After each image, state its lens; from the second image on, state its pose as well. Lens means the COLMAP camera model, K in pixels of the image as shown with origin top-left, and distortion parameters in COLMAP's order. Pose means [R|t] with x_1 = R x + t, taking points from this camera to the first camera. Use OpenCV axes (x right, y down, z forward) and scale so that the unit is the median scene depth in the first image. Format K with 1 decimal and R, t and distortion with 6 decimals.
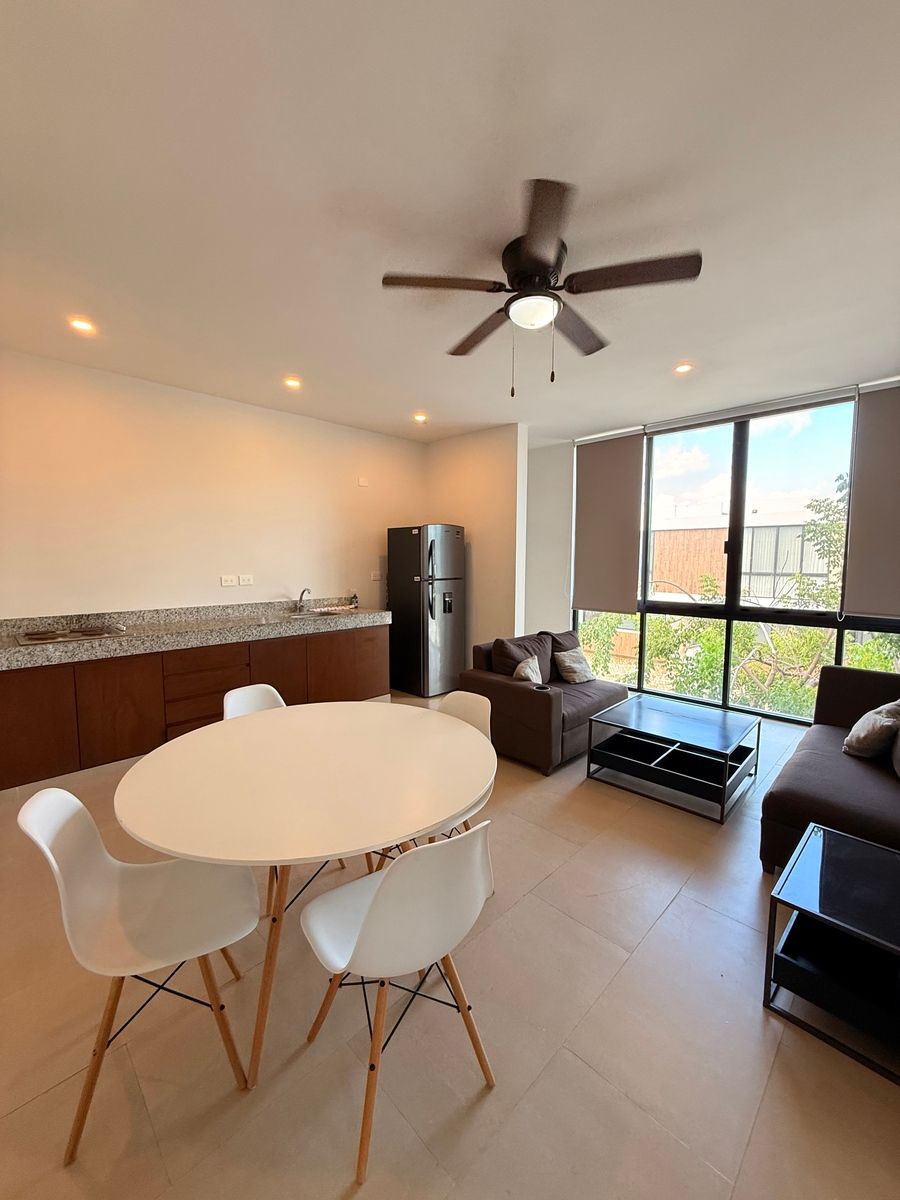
lens RADIAL K [[478.2, 0, 446.0], [0, 478.2, 595.6], [0, 0, 1]] dist [0.000037, -0.000445]
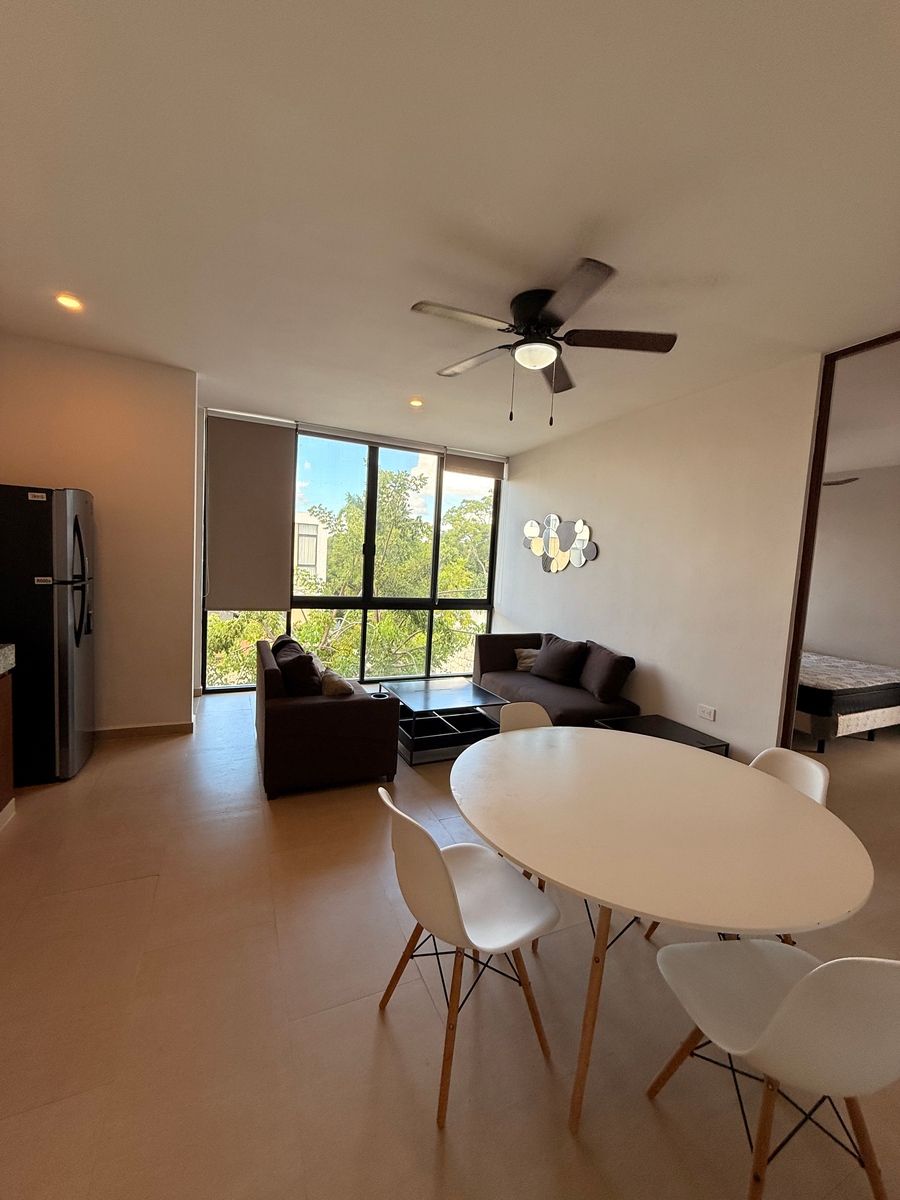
lens RADIAL K [[478.2, 0, 452.0], [0, 478.2, 597.8], [0, 0, 1]] dist [0.000037, -0.000445]
pose [[0.346614, -0.057585, 0.936239, -0.491295], [0.017737, 0.998338, 0.054837, -0.042924], [-0.937840, -0.002401, 0.347060, 0.398729]]
